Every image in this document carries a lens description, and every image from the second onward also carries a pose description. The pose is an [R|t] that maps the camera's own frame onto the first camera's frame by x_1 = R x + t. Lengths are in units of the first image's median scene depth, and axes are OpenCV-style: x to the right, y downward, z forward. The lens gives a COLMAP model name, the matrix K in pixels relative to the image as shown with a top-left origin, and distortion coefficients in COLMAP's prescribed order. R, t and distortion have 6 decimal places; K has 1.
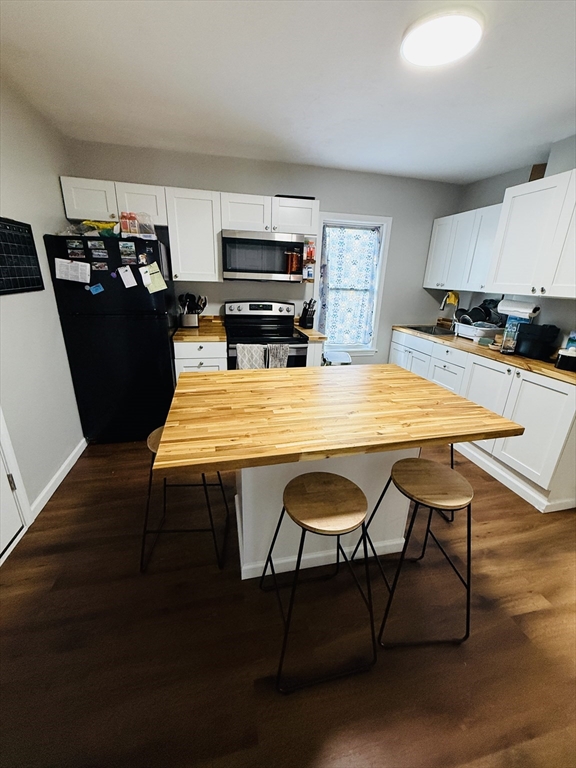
lens RADIAL K [[309.7, 0, 289.7], [0, 309.7, 382.6], [0, 0, 1]] dist [-0.001993, 0.000143]
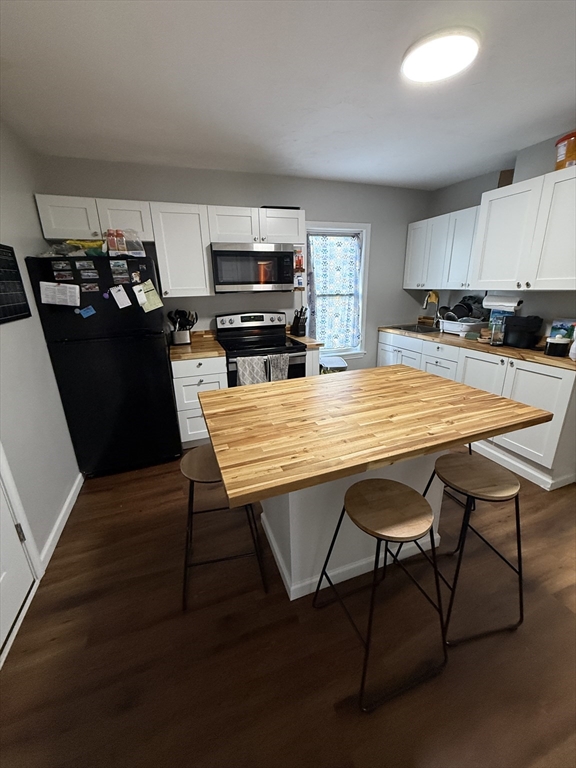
lens RADIAL K [[309.7, 0, 288.4], [0, 309.7, 382.3], [0, 0, 1]] dist [-0.001993, 0.000143]
pose [[0.990535, -0.091747, 0.102094, -0.142426], [0.094190, 0.995366, -0.019359, -0.015718], [-0.099845, 0.028792, 0.994586, 0.016695]]
